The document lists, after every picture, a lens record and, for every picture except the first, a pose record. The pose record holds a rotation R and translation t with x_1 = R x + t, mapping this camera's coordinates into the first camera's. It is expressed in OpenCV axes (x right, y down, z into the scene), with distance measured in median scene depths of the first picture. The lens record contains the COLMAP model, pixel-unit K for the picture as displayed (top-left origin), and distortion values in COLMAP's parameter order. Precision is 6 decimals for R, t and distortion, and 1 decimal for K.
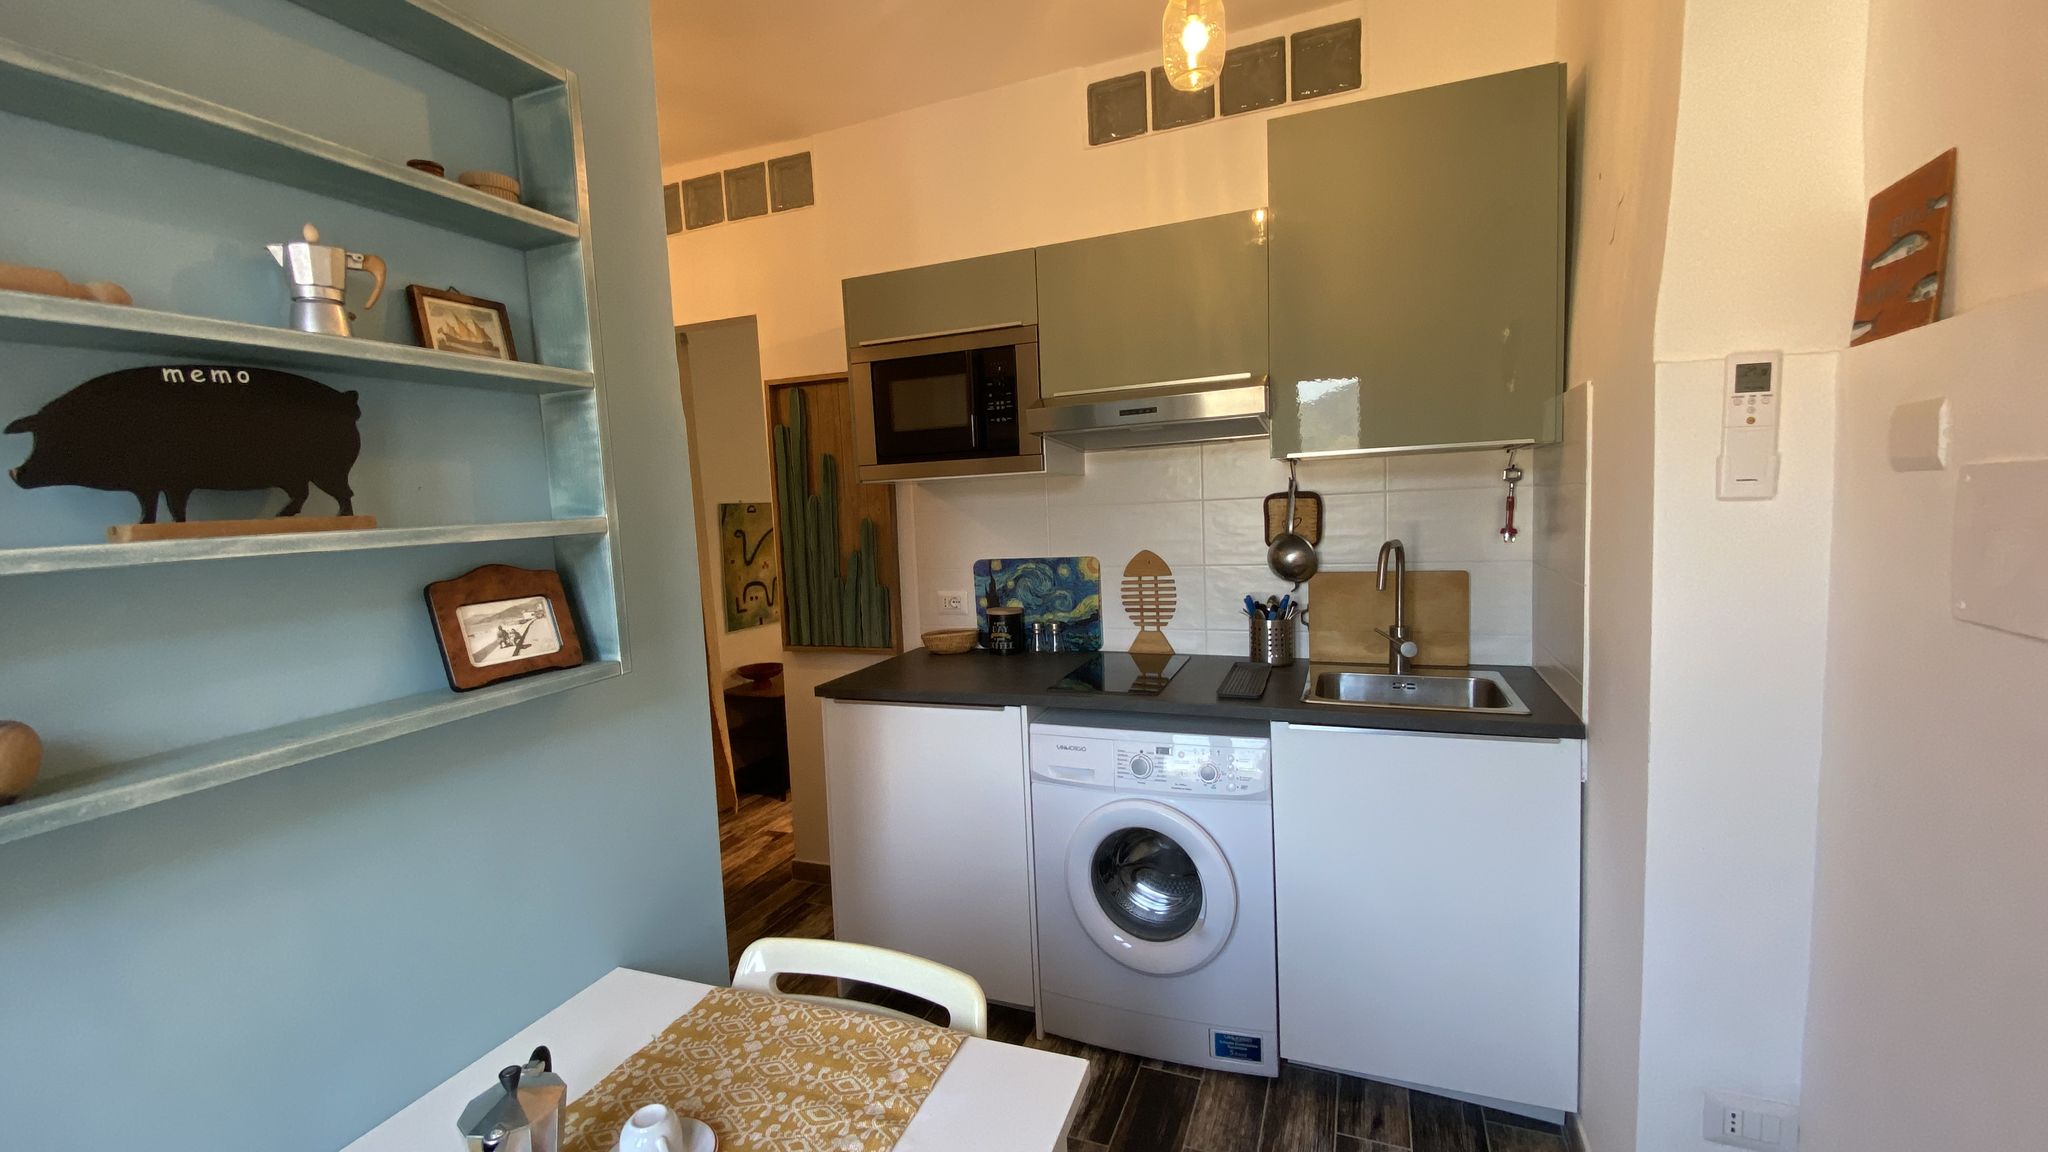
lens RADIAL K [[832.2, 0, 1024.0], [0, 832.2, 576.0], [0, 0, 1]] dist [0.062472, -0.045945]
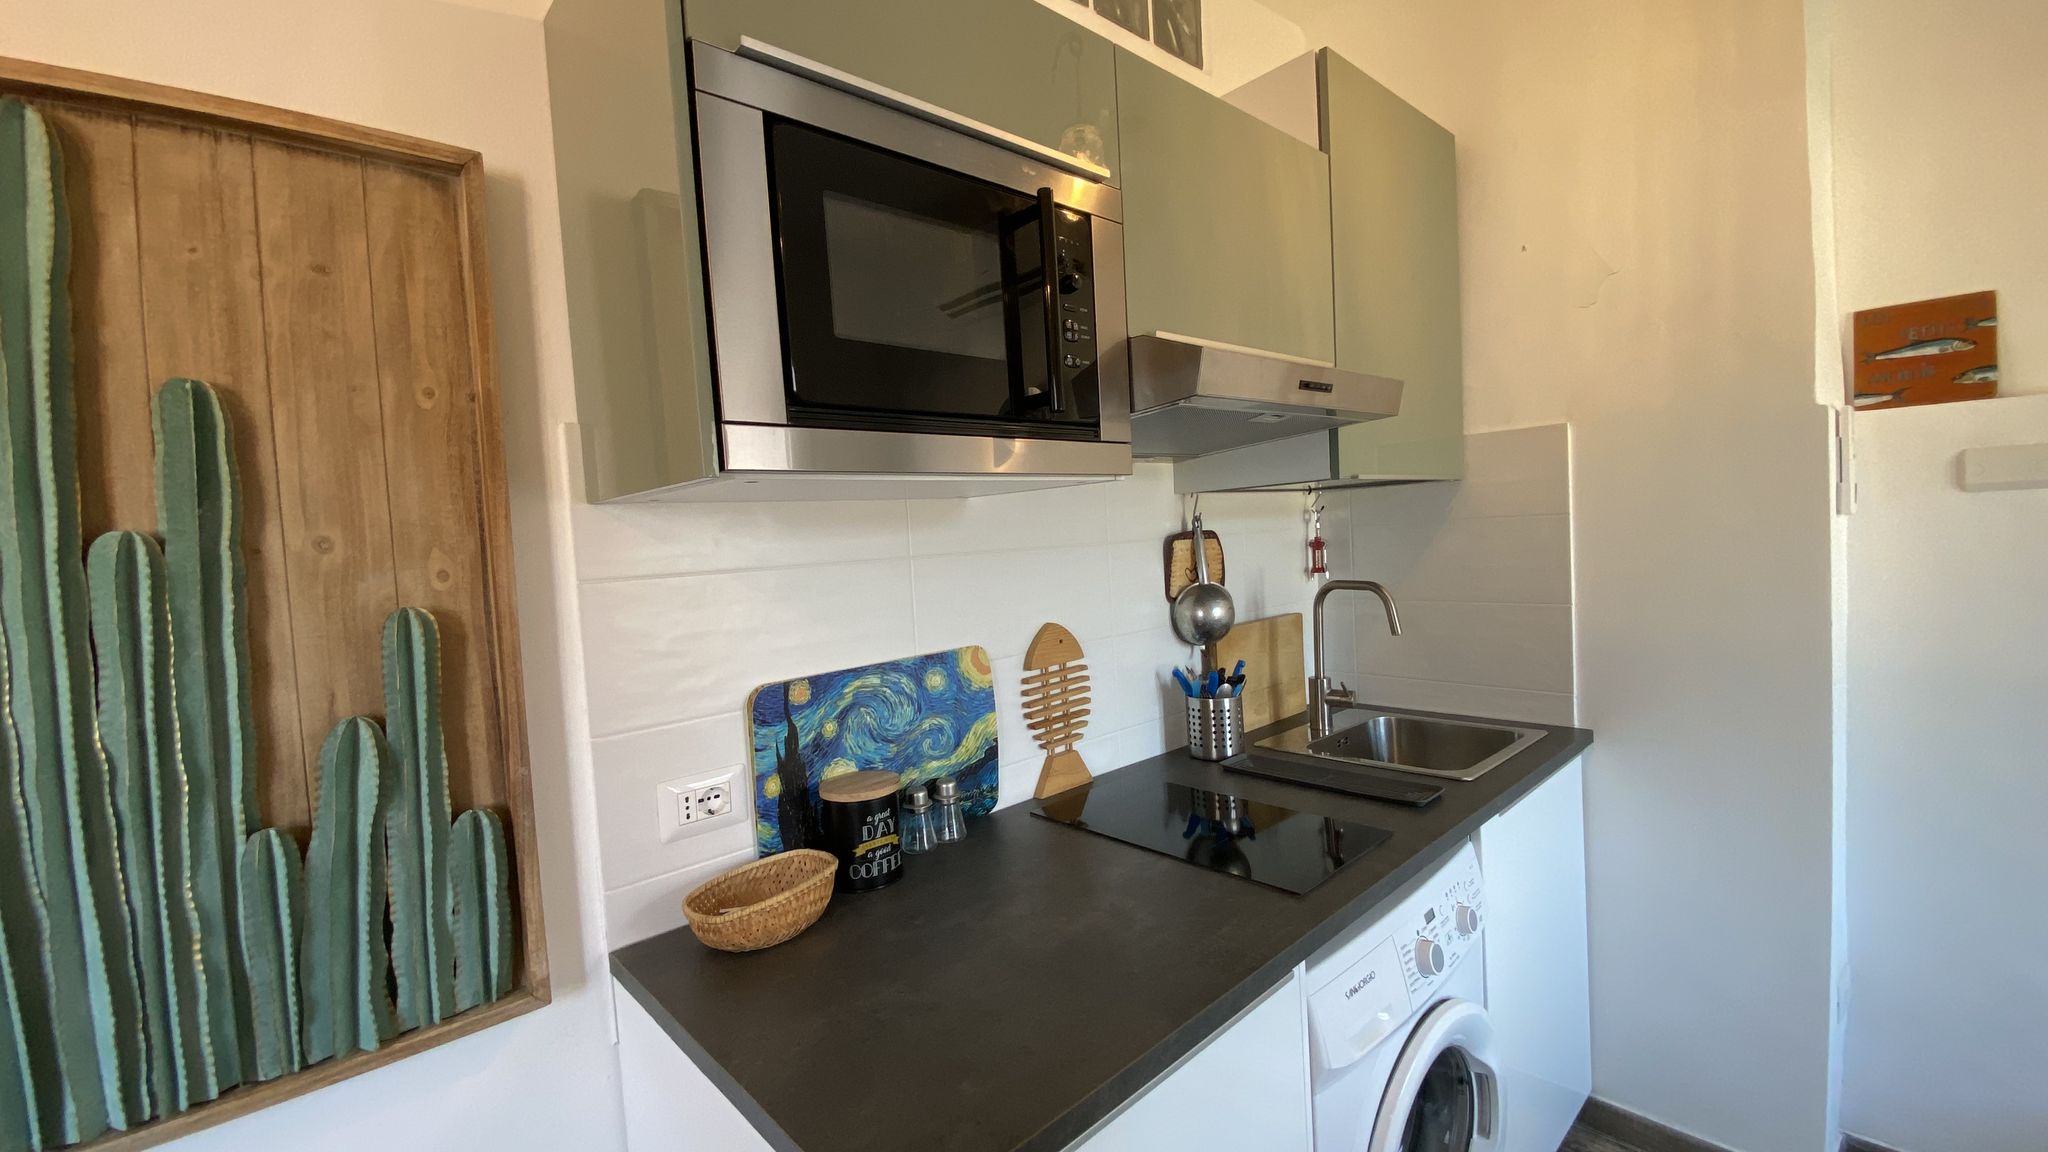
lens RADIAL K [[808.0, 0, 1010.1], [0, 808.0, 566.9], [0, 0, 1]] dist [0.018876, -0.018830]
pose [[0.435772, -0.023924, 0.899739, -0.419082], [0.117381, 0.992620, -0.030457, -0.060249], [-0.892370, 0.118884, 0.435364, 0.794174]]
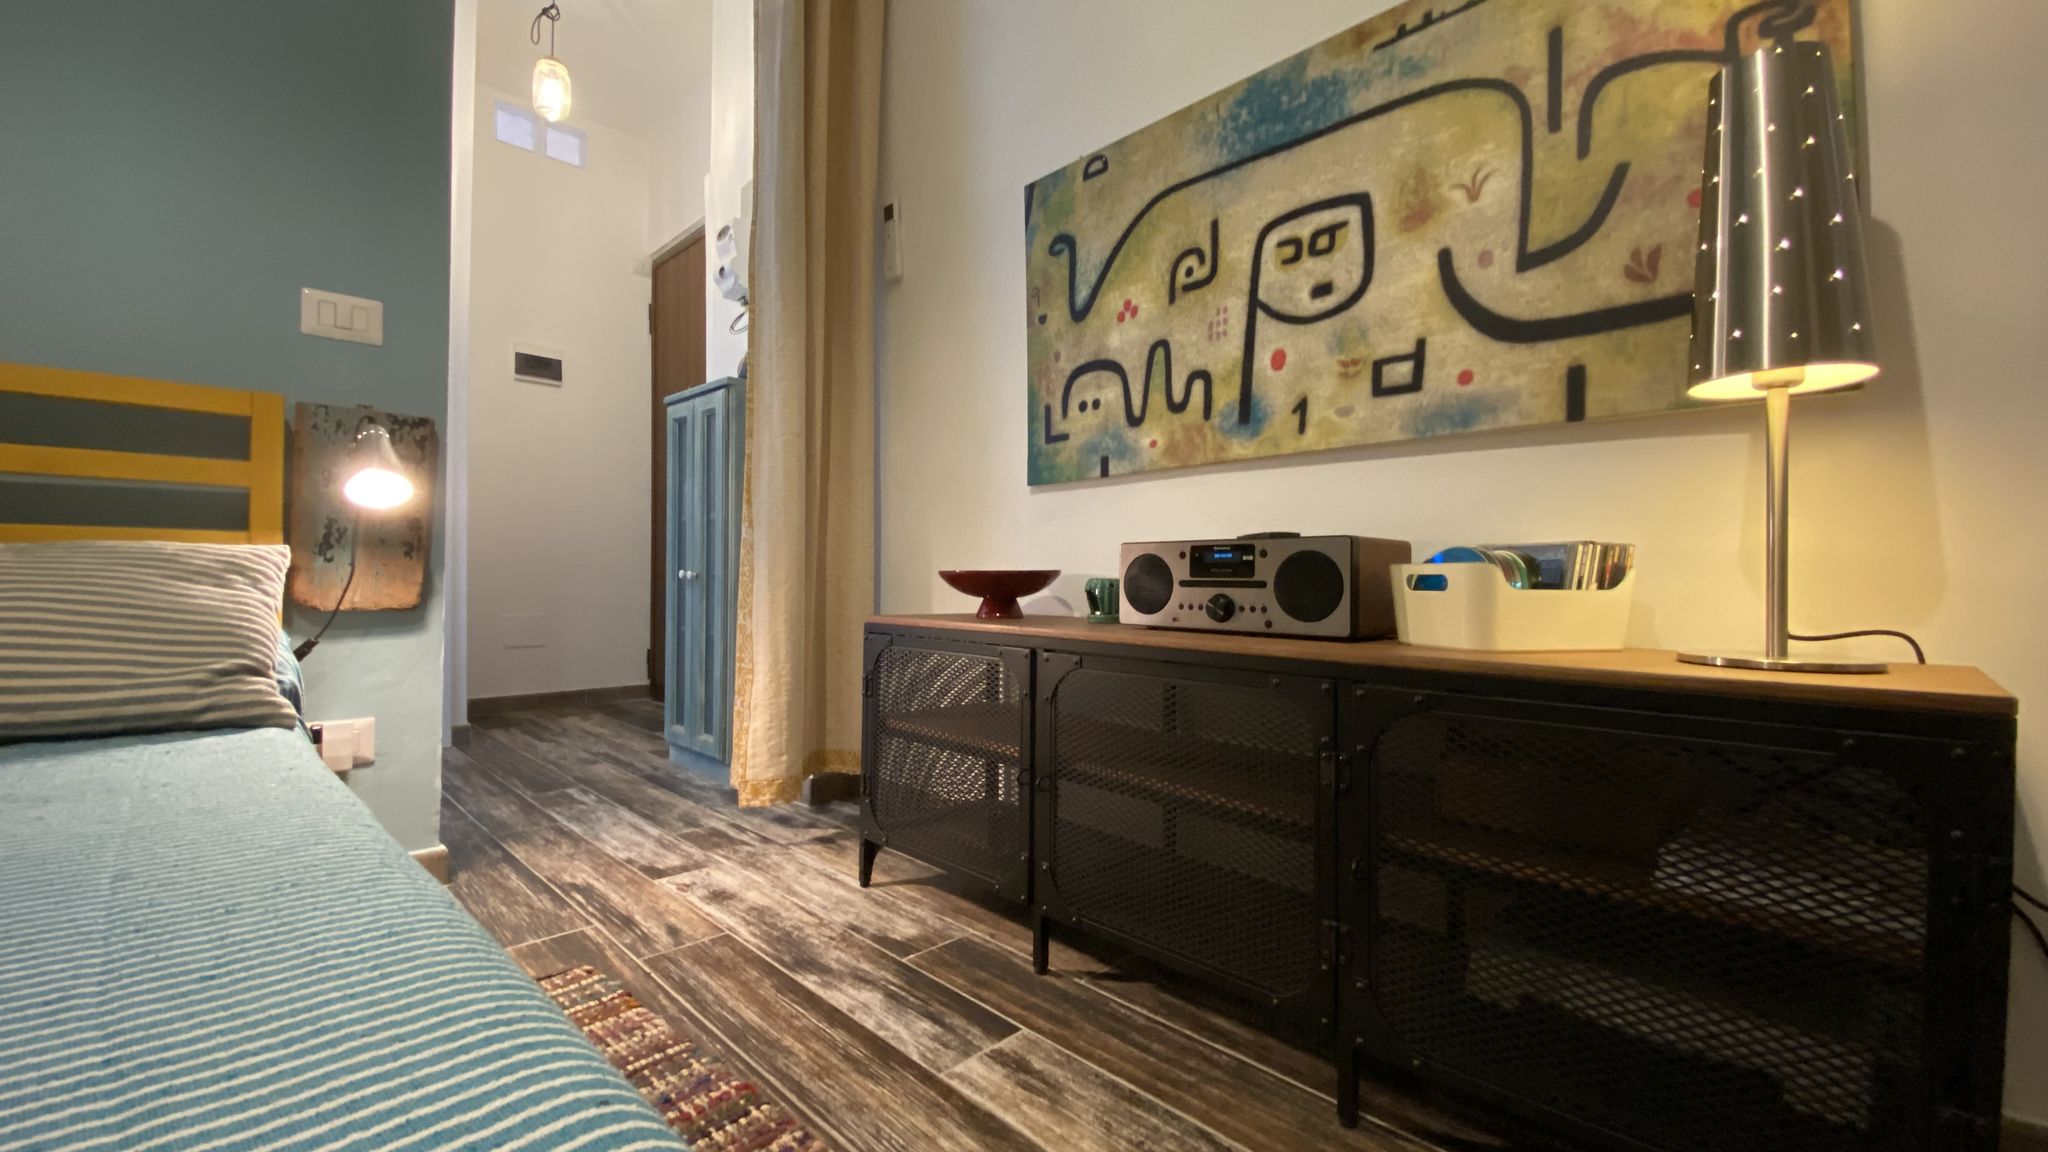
lens RADIAL K [[793.0, 0, 1035.6], [0, 793.0, 599.8], [0, 0, 1]] dist [-0.013831, -0.018268]
pose [[-0.368267, 0.067928, -0.927235, 0.048010], [-0.068774, 0.992605, 0.100032, 0.135518], [0.927173, 0.100608, -0.360872, 1.887726]]
